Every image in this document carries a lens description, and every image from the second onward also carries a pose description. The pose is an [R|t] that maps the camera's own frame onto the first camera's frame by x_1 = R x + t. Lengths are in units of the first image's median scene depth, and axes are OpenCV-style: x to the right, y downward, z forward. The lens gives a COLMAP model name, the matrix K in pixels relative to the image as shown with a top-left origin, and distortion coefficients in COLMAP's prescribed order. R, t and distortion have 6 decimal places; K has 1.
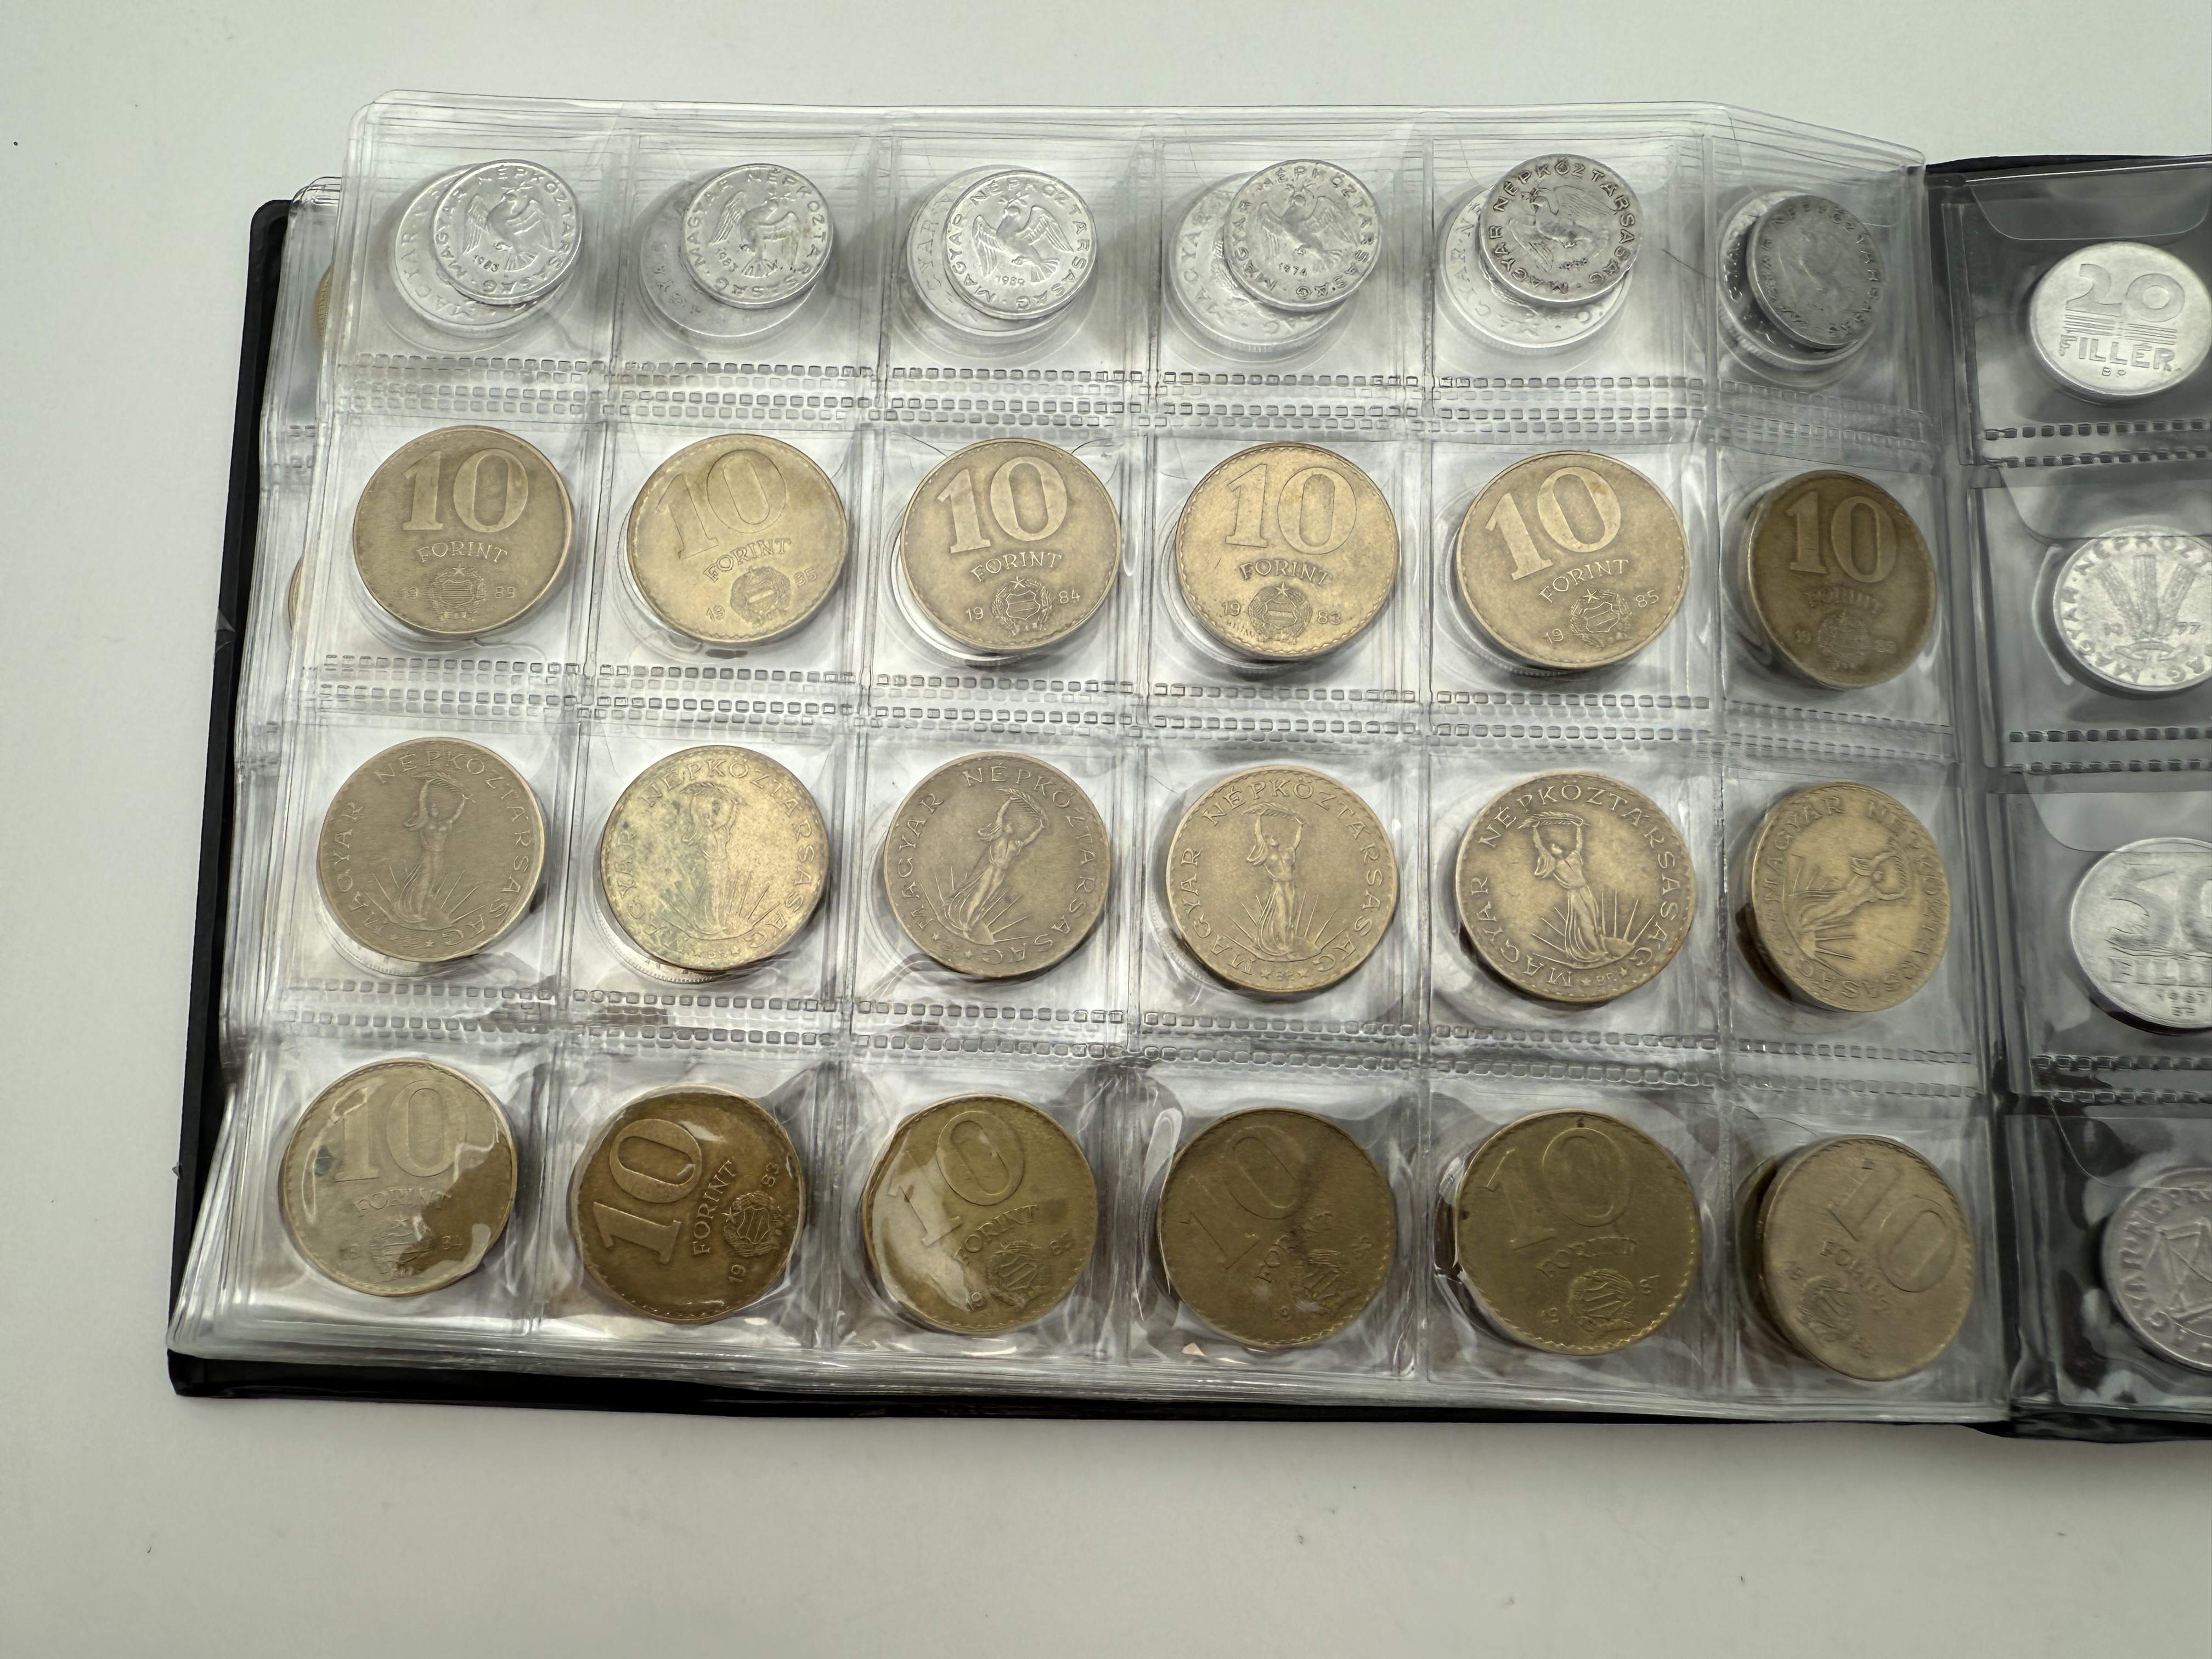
lens RADIAL K [[1577.6, 0, 1097.9], [0, 1577.6, 822.0], [0, 0, 1]] dist [0.005896, -0.000153]
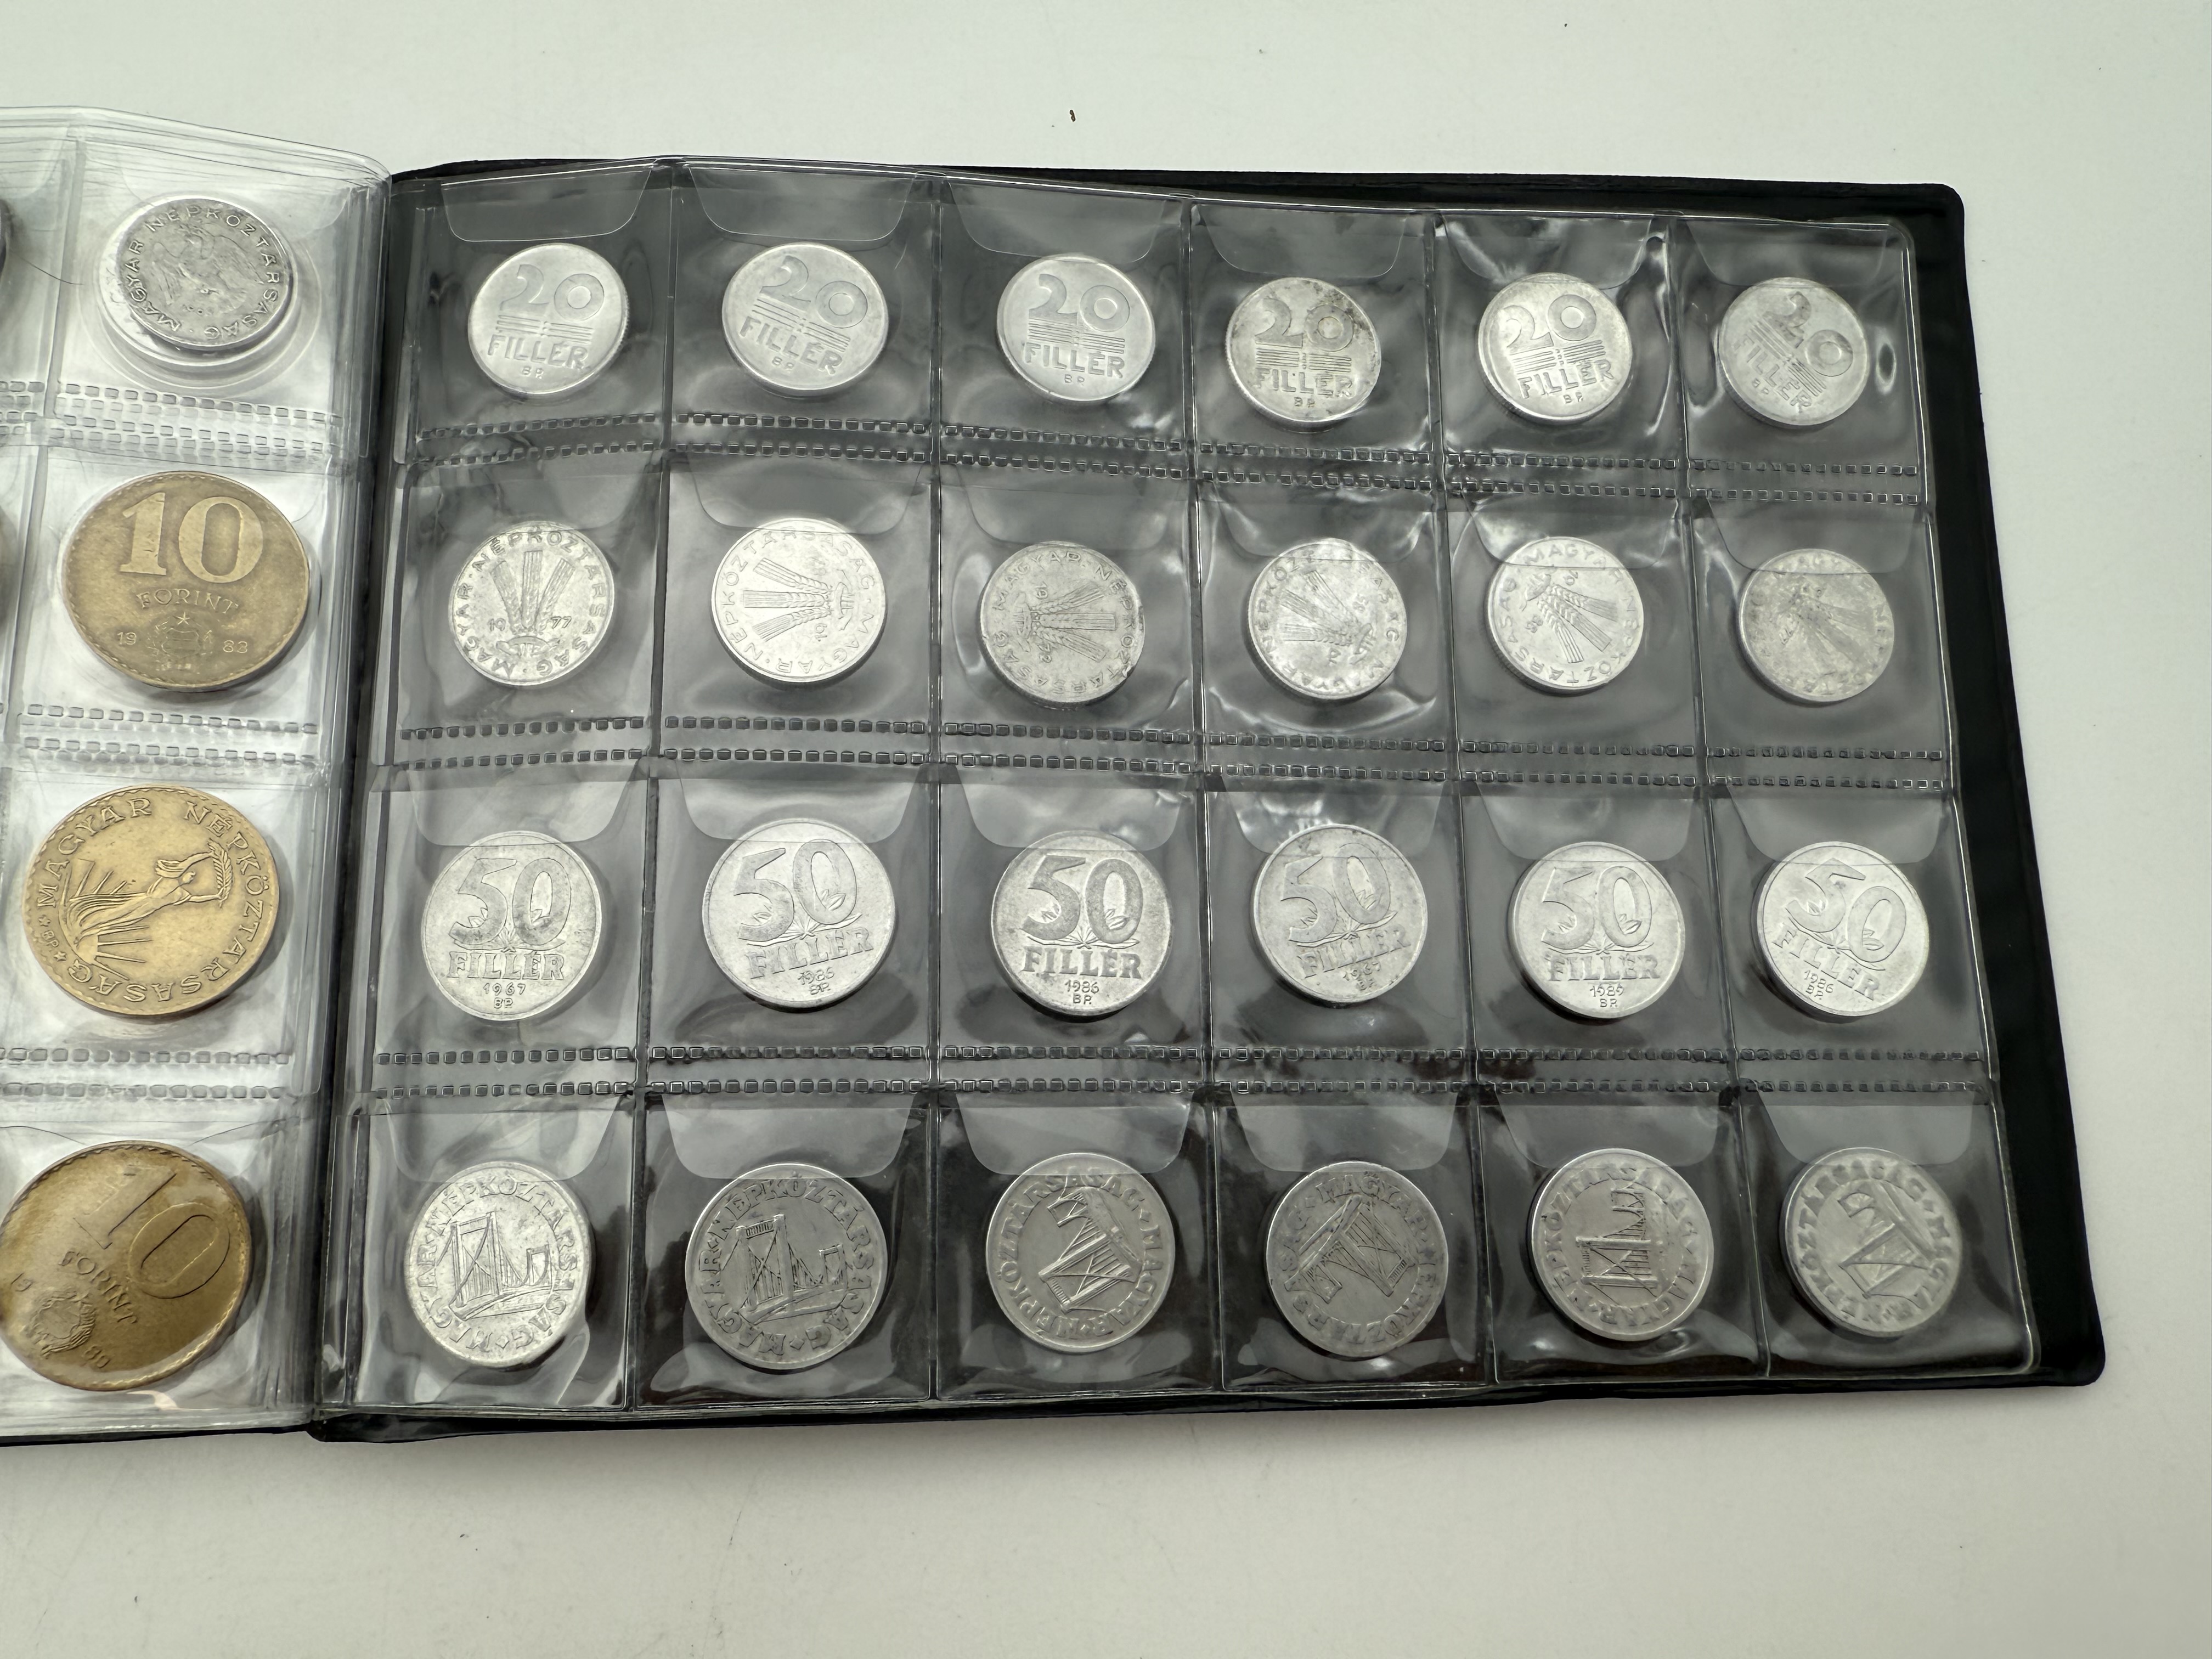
lens RADIAL K [[1553.5, 0, 1106.0], [0, 1553.5, 829.5], [0, 0, 1]] dist [0.001827, 0.001816]
pose [[0.998537, -0.029193, 0.045515, 0.981689], [0.029847, 0.999460, -0.013761, 0.033104], [-0.045089, 0.015099, 0.998869, 0.001189]]
